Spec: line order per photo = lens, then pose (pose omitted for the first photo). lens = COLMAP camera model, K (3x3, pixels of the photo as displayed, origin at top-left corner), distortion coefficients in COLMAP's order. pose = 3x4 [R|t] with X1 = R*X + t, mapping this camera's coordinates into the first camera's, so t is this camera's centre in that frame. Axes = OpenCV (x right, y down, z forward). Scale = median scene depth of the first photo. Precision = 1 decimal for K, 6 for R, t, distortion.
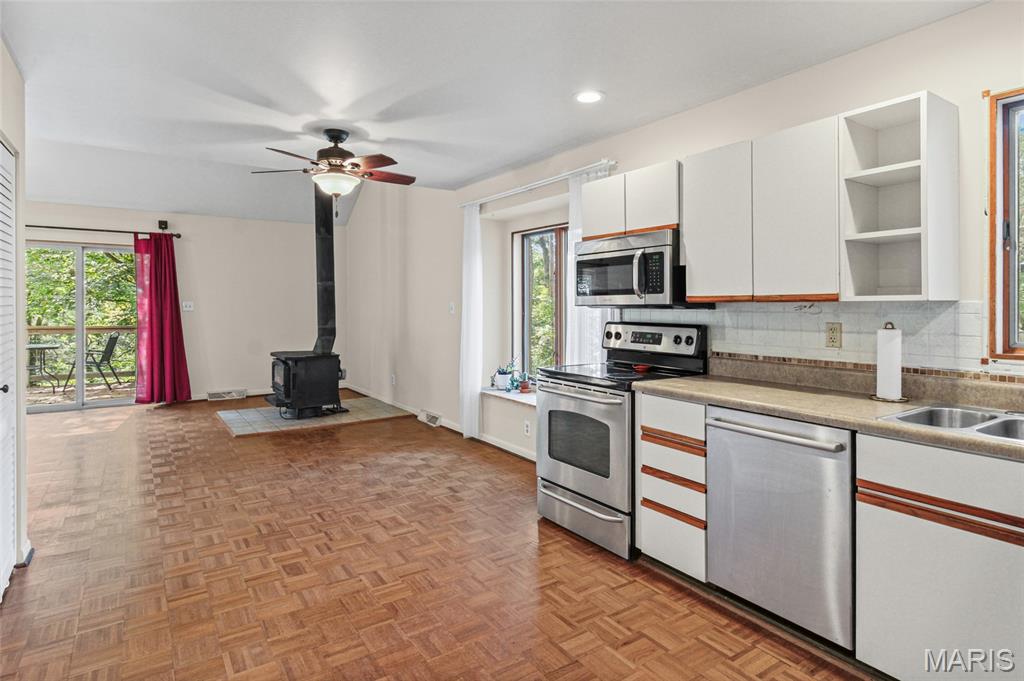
lens RADIAL K [[565.7, 0, 517.7], [0, 565.7, 298.3], [0, 0, 1]] dist [0.005386, 0.000644]
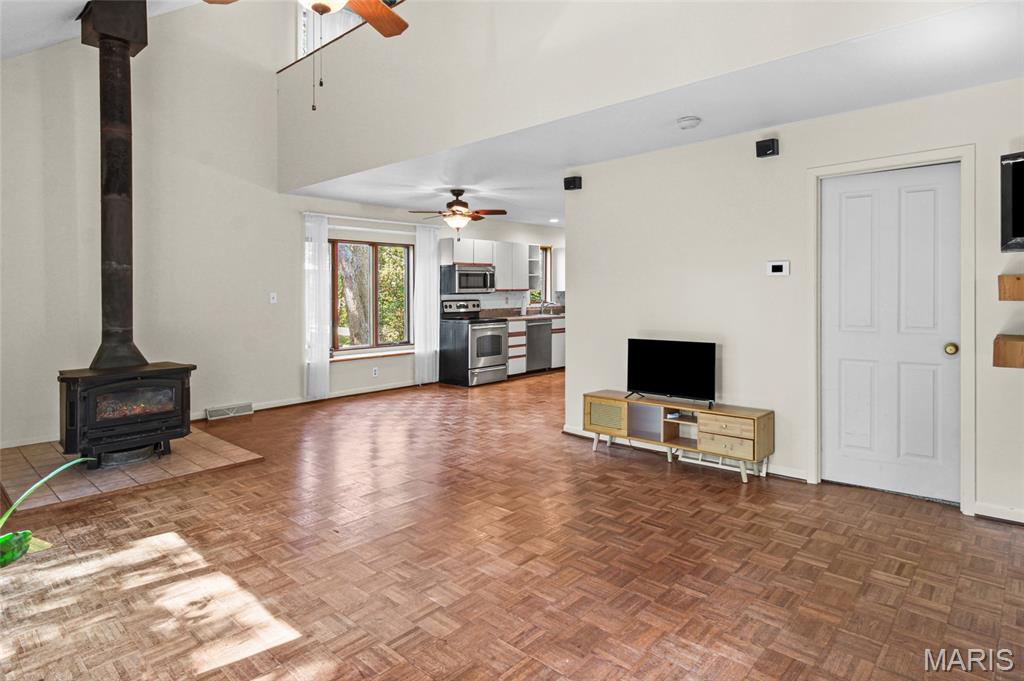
lens RADIAL K [[565.7, 0, 517.7], [0, 565.7, 298.3], [0, 0, 1]] dist [0.005386, 0.000644]
pose [[-0.228333, -0.010361, 0.973528, -2.136983], [-0.000080, 0.999944, 0.010623, 0.009687], [-0.973583, 0.002347, -0.228321, 1.291658]]
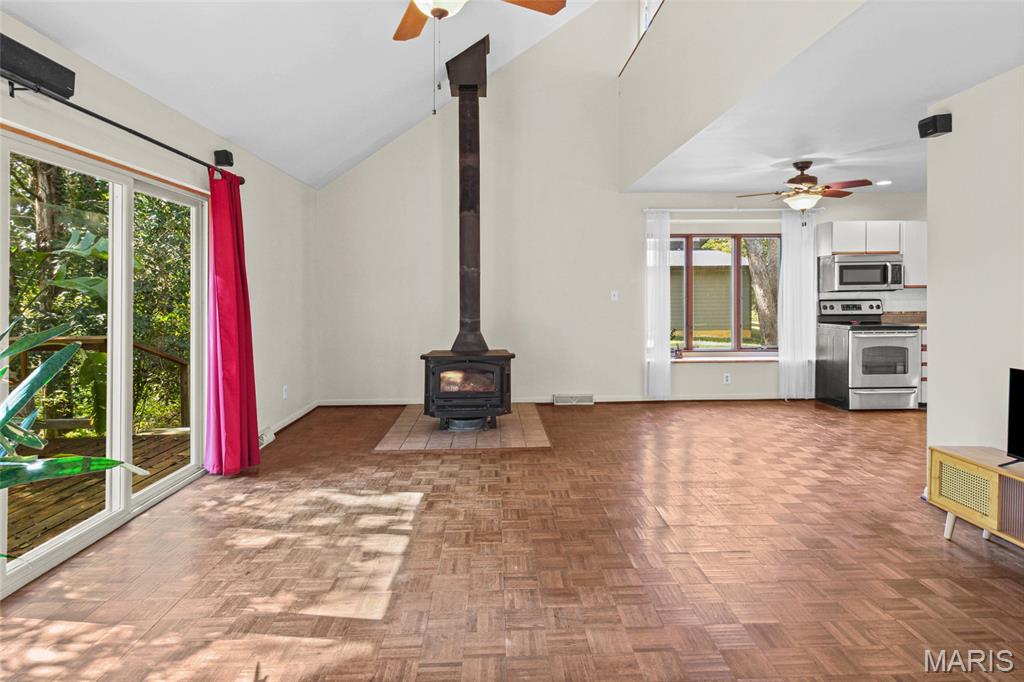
lens RADIAL K [[570.6, 0, 514.5], [0, 570.6, 289.8], [0, 0, 1]] dist [0.001025, 0.000233]
pose [[0.532402, -0.001690, 0.846490, -1.961565], [0.001944, 0.999998, 0.000774, 0.006985], [-0.846489, 0.001234, 0.532404, 0.915153]]
